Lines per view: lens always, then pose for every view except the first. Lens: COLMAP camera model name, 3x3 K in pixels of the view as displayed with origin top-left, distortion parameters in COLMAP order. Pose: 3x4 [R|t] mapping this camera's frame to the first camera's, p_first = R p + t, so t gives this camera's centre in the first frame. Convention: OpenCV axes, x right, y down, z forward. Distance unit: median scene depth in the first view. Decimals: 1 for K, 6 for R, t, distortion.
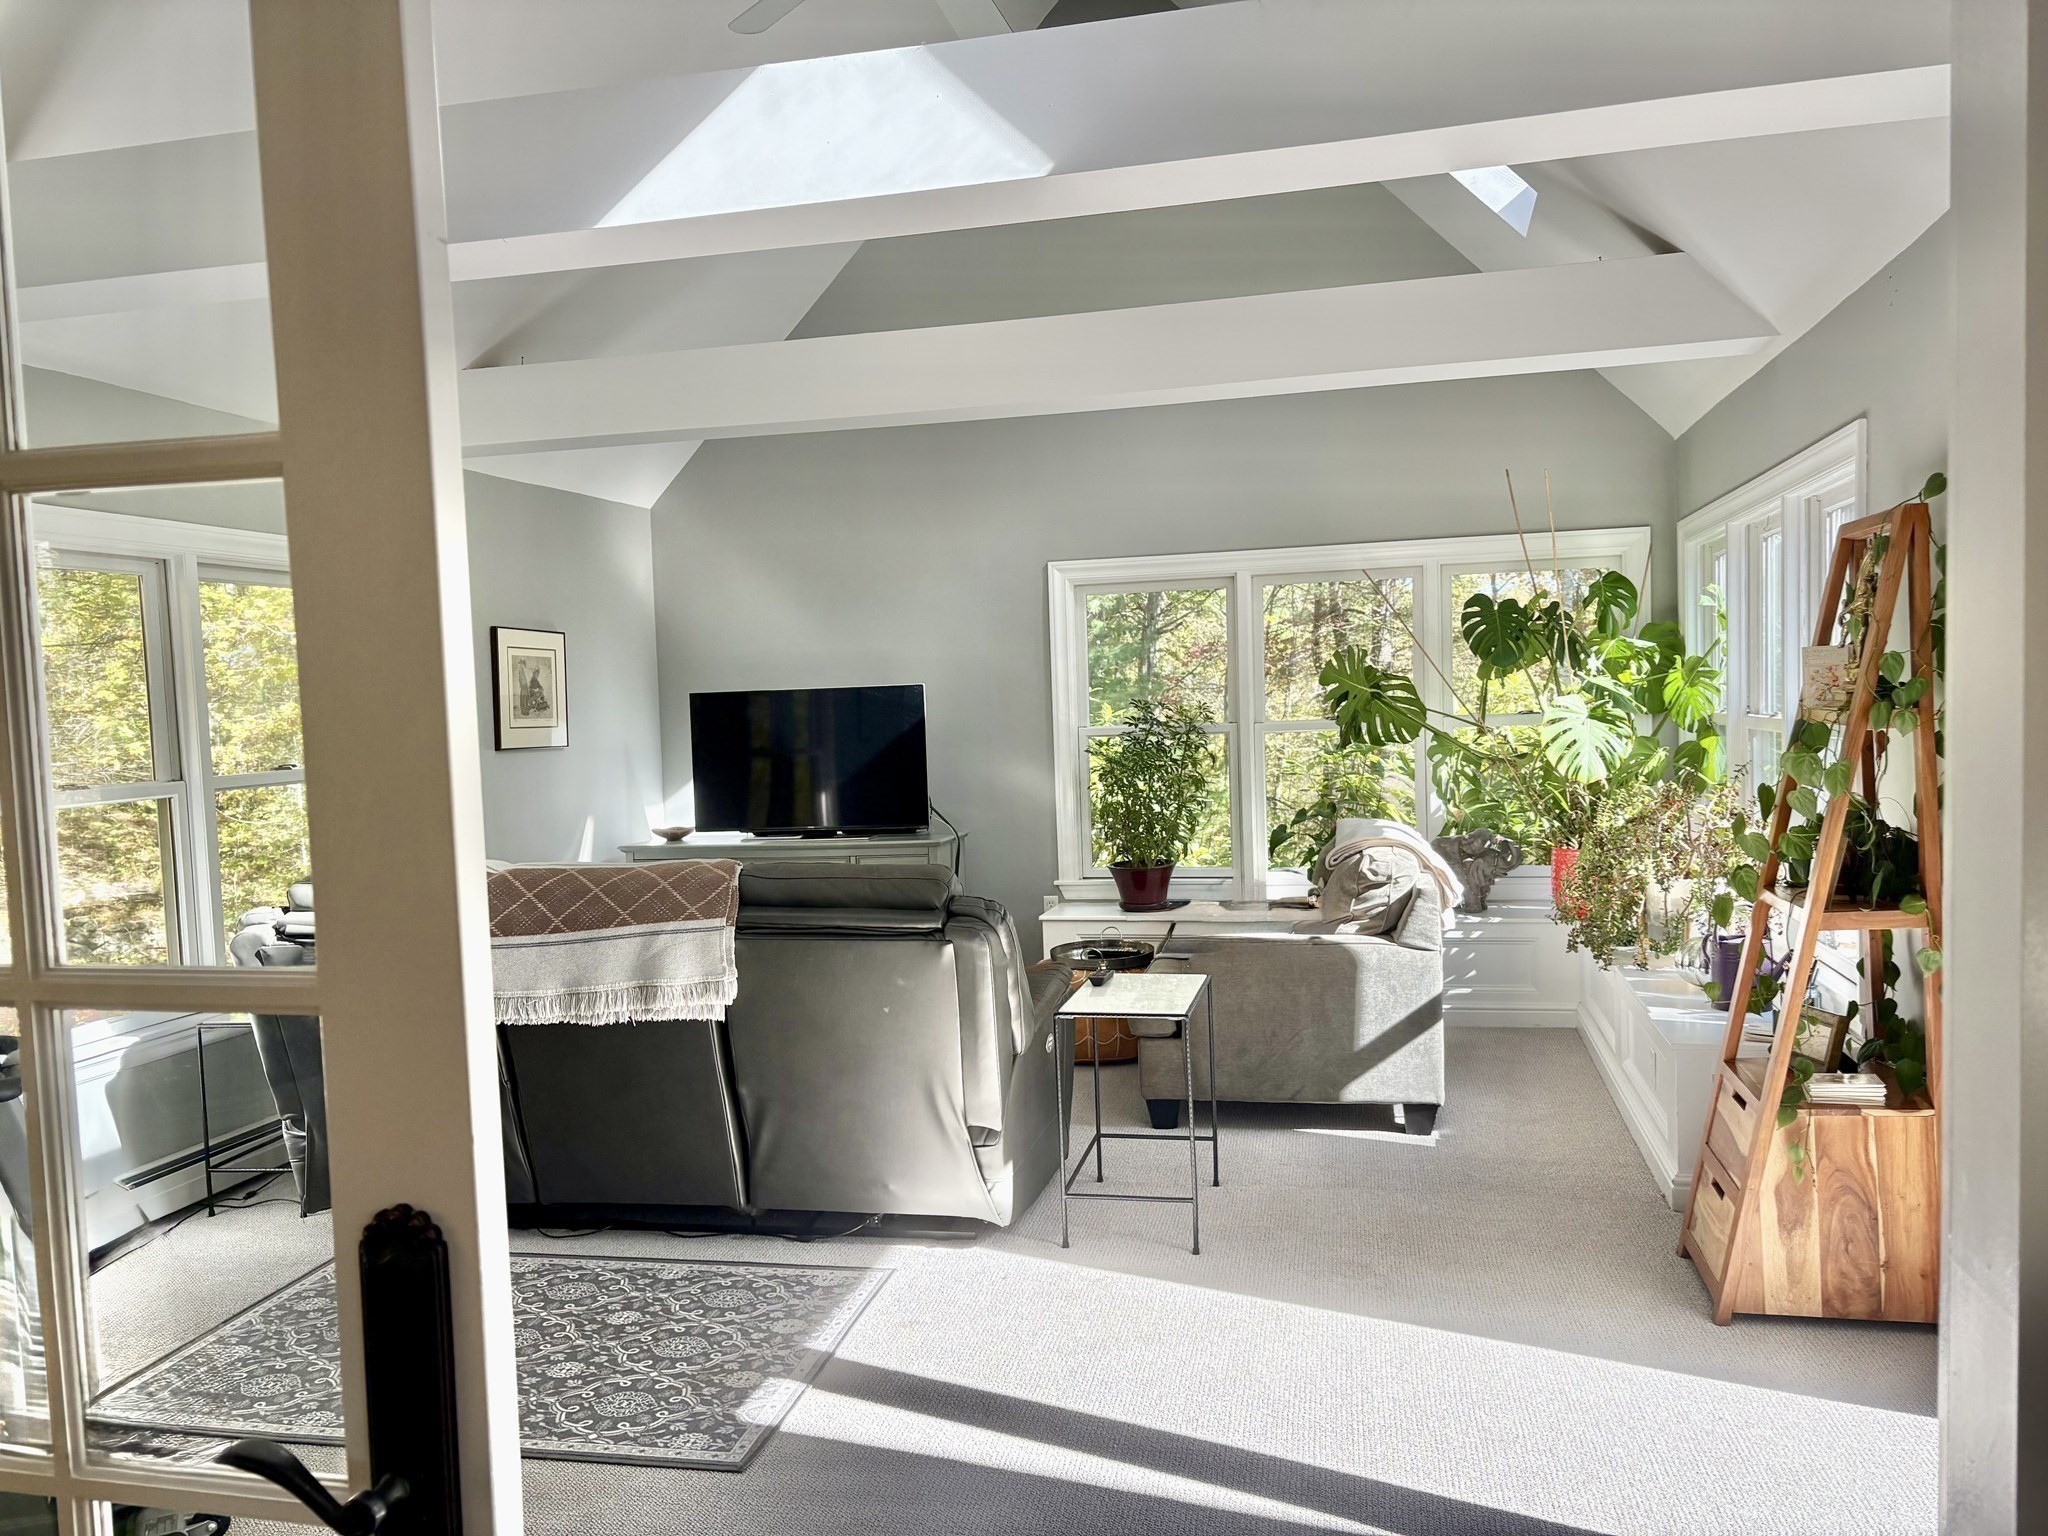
lens RADIAL K [[1553.0, 0, 1024.7], [0, 1553.0, 779.9], [0, 0, 1]] dist [0.080204, -0.100903]
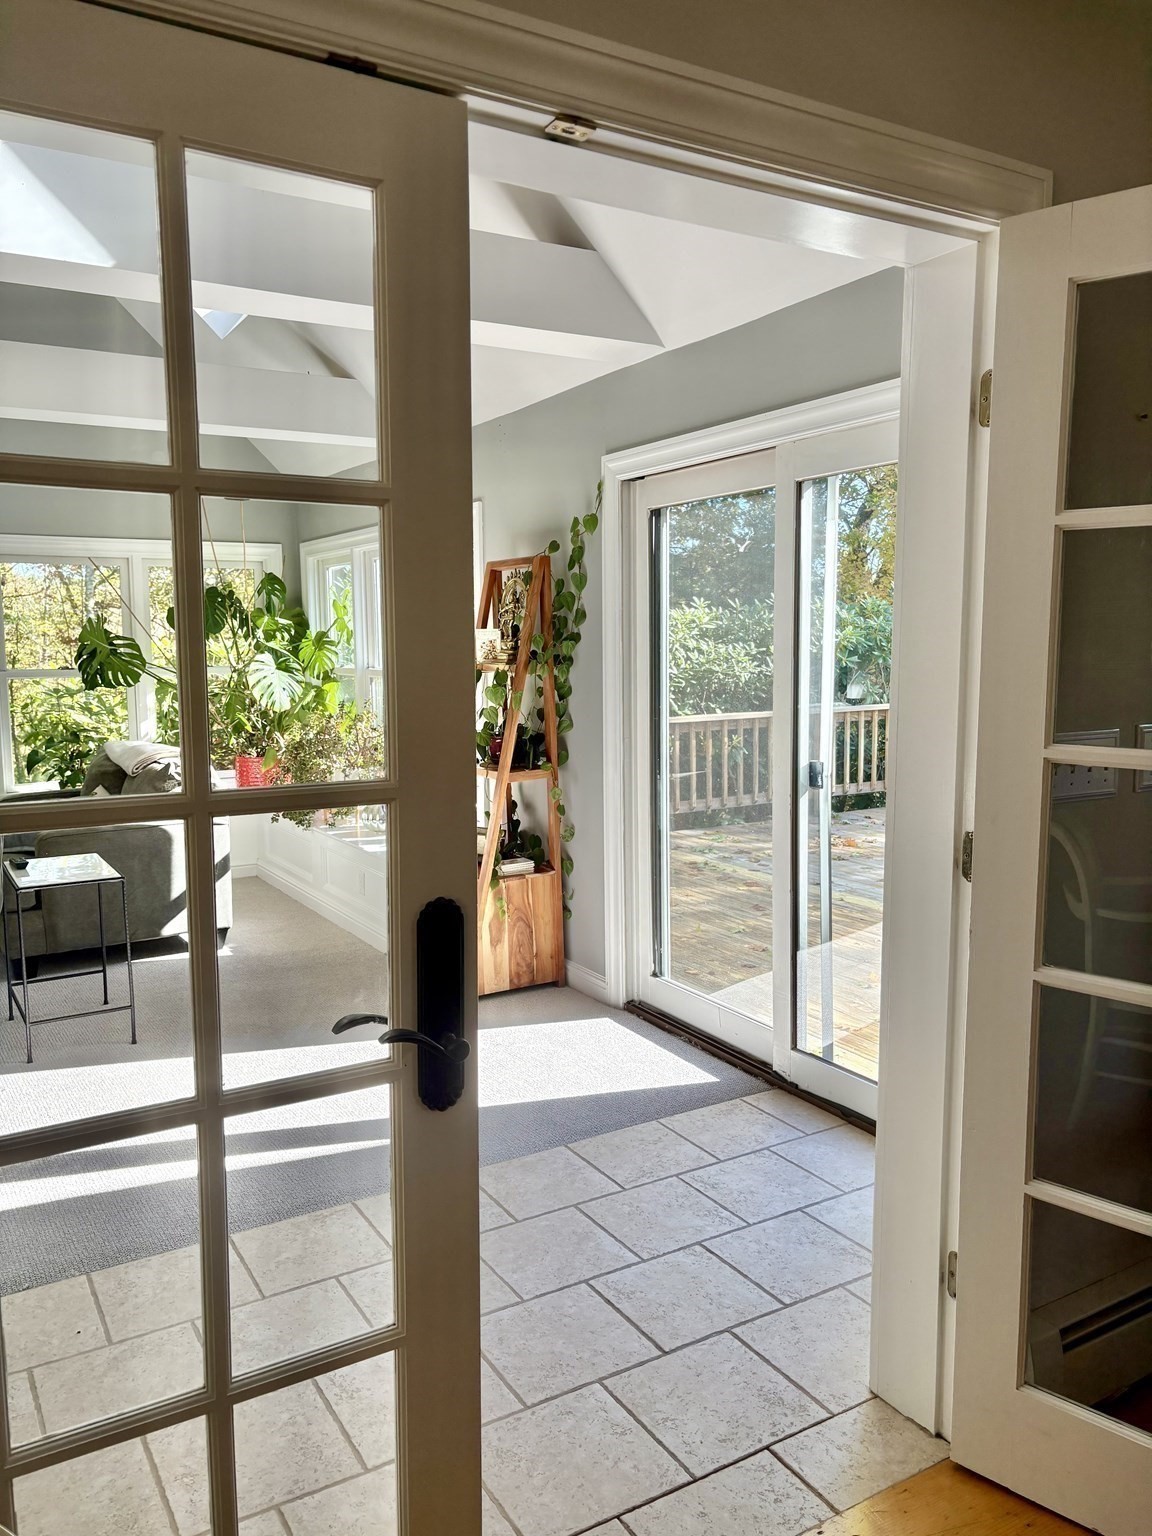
lens RADIAL K [[1164.8, 0, 576.0], [0, 1164.8, 768.0], [0, 0, 1]] dist [0.080204, -0.100903]
pose [[0.717461, -0.049783, 0.694817, -0.266491], [0.022696, 0.998584, 0.048111, 0.009748], [-0.696229, -0.018748, 0.717575, -0.029356]]
